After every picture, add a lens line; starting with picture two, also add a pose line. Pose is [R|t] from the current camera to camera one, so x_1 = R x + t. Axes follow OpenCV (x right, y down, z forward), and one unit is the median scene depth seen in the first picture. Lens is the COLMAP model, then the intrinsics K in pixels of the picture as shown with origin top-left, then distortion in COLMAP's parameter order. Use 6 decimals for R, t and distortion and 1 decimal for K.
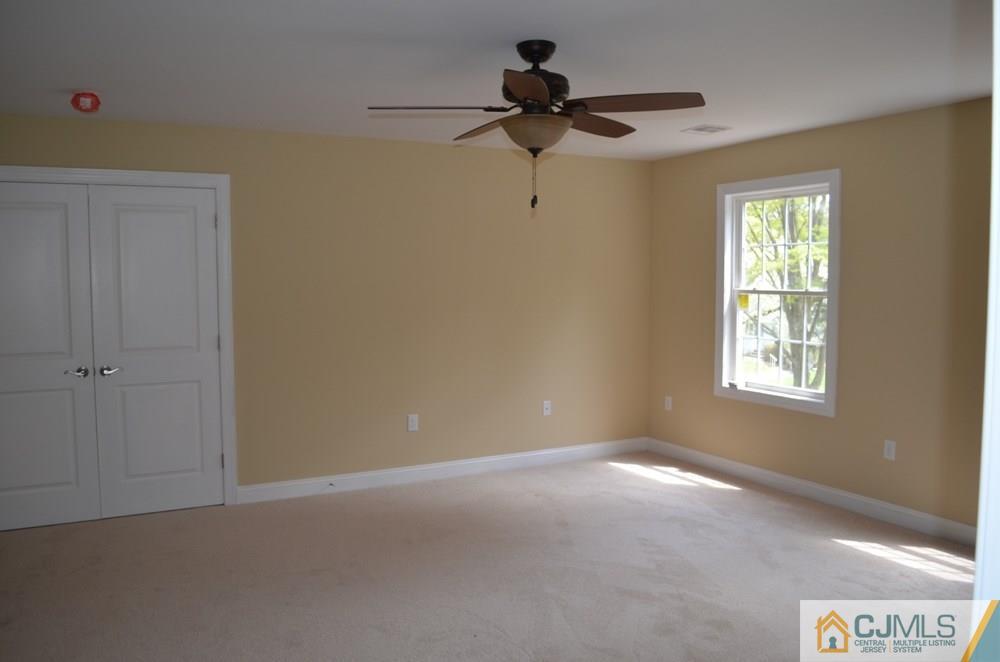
lens RADIAL K [[781.5, 0, 502.0], [0, 781.5, 334.4], [0, 0, 1]] dist [-0.083555, 0.005563]
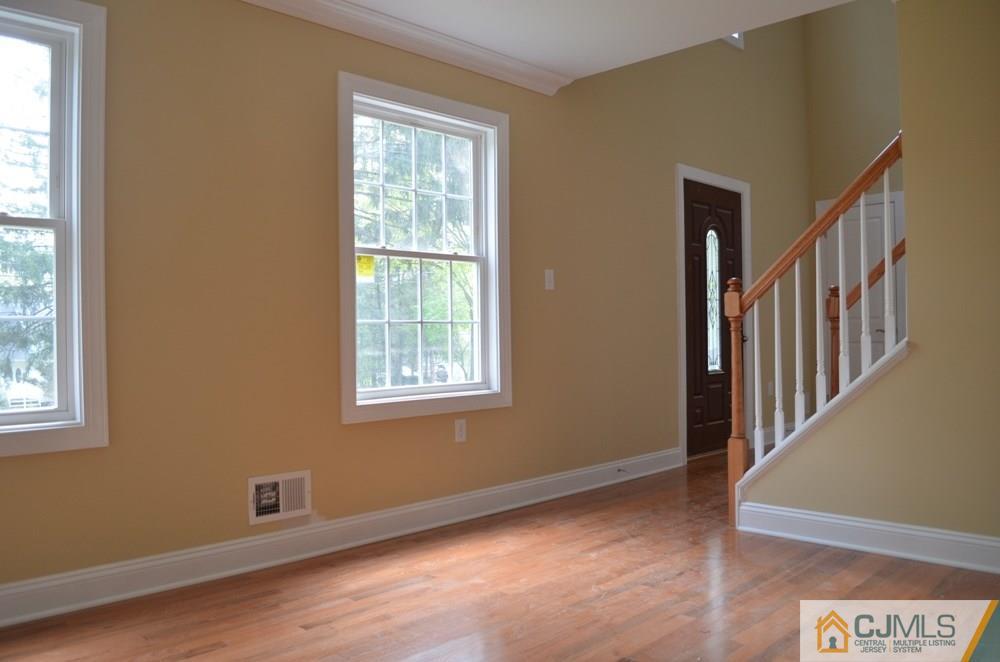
lens RADIAL K [[781.5, 0, 535.1], [0, 781.5, 323.9], [0, 0, 1]] dist [-0.083555, 0.005563]
pose [[-0.290811, 0.004037, 0.956772, -0.358251], [0.068622, 0.997504, 0.016649, 0.004125], [-0.954316, 0.070498, -0.290363, 1.104978]]
